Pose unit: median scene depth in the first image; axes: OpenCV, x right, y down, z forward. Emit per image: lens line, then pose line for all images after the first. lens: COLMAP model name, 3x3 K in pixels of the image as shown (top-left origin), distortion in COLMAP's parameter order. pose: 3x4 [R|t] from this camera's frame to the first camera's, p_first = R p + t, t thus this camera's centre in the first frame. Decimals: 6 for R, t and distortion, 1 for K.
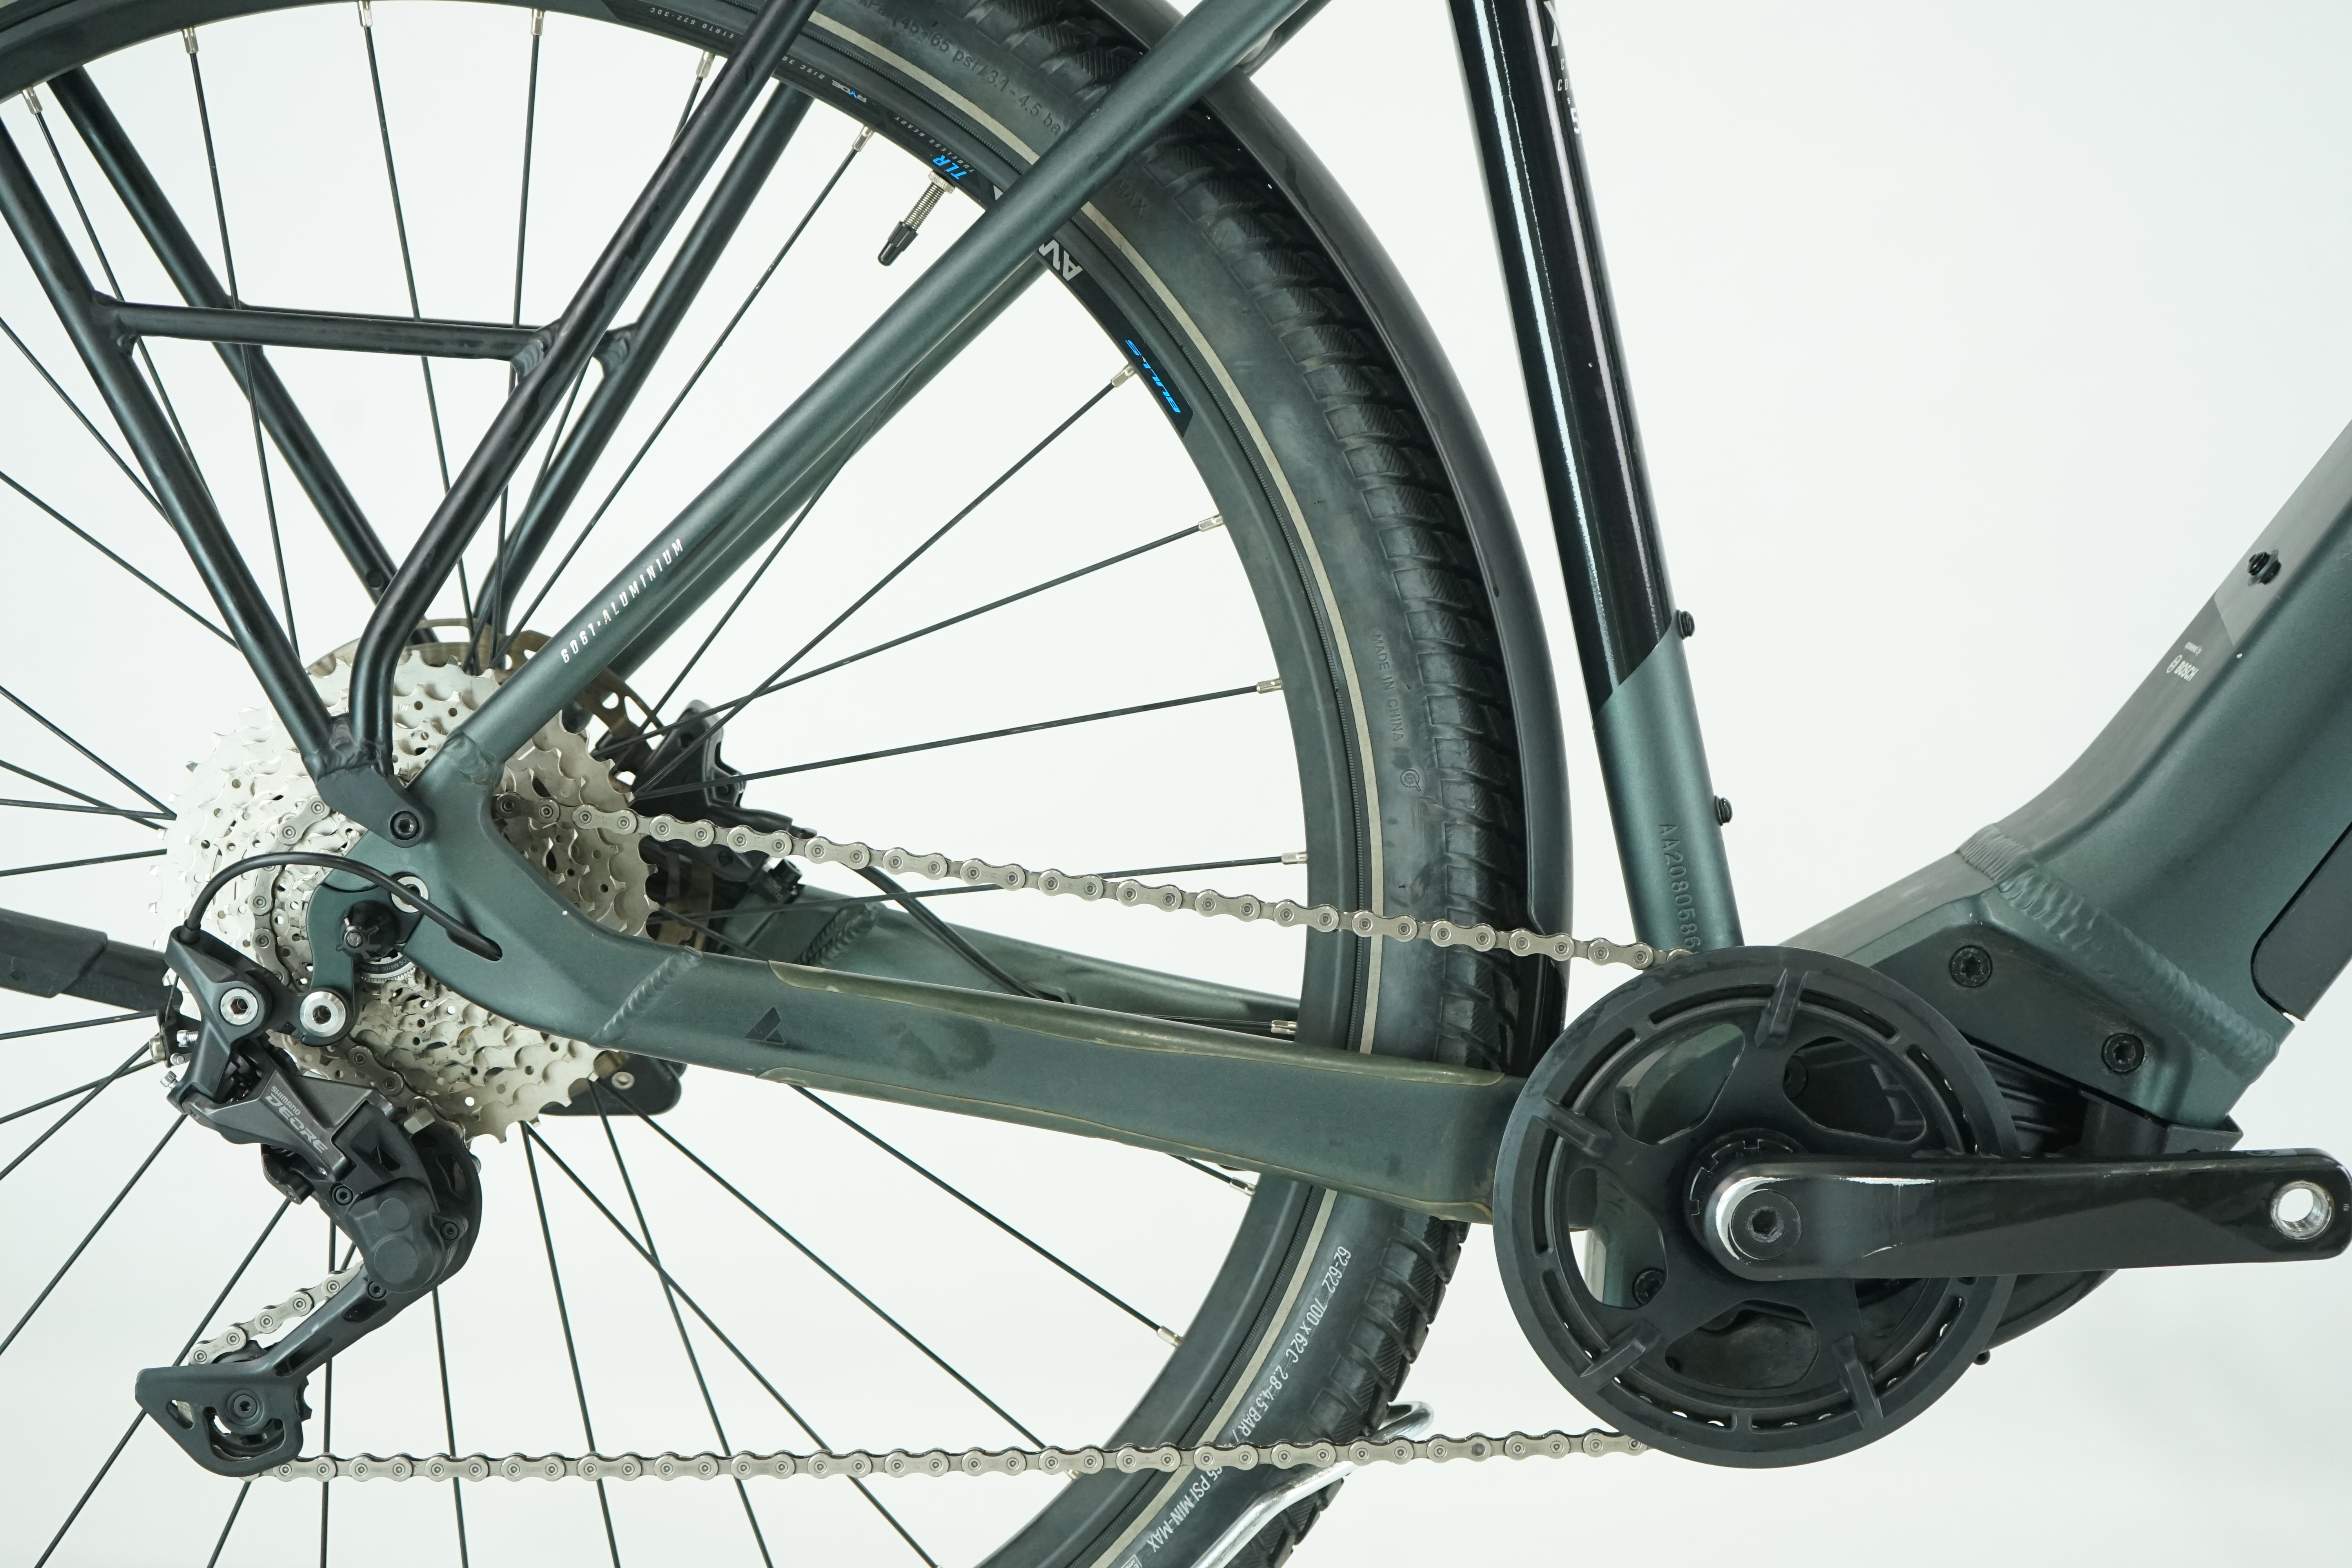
lens RADIAL K [[3697.4, 0, 1176.2], [0, 3697.4, 774.0], [0, 0, 1]] dist [-0.029481, 0.000000]
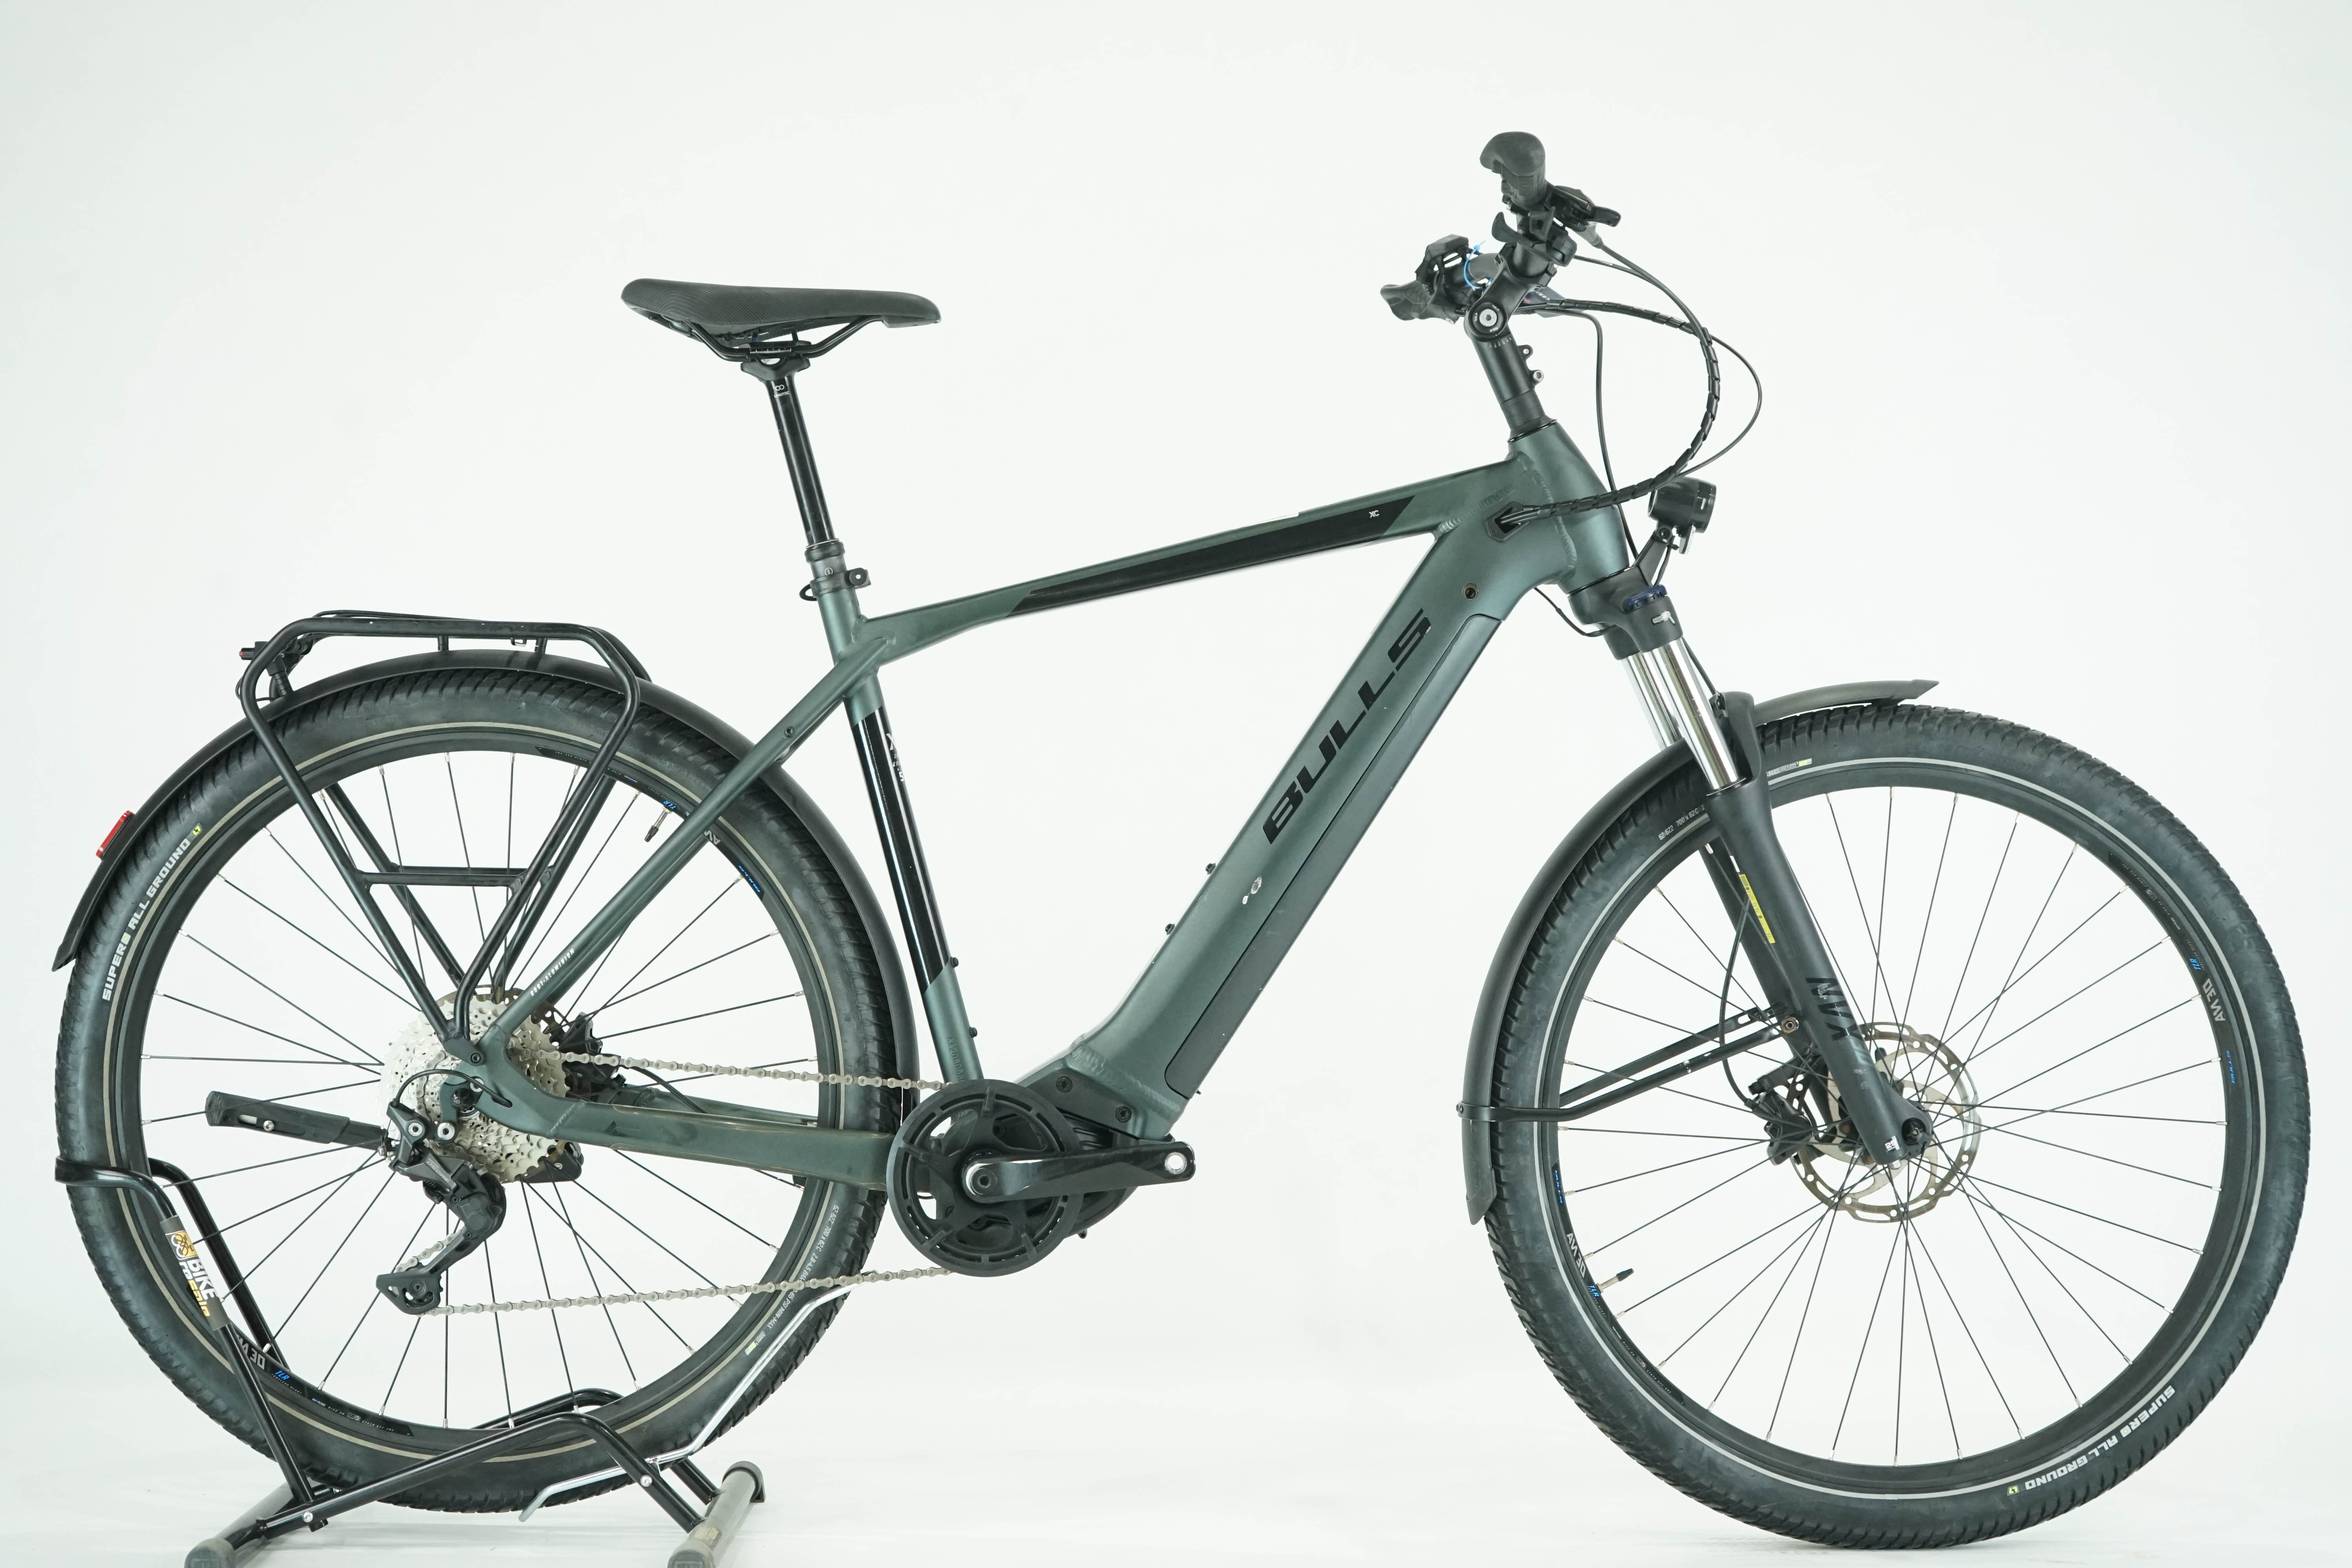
lens RADIAL K [[3776.9, 0, 1174.7], [0, 3776.9, 796.5], [0, 0, 1]] dist [0.048426, 0.000000]
pose [[0.998414, -0.050391, 0.025103, 0.235537], [0.052661, 0.993598, -0.099947, 0.122008], [-0.019906, 0.101110, 0.994676, -1.727376]]
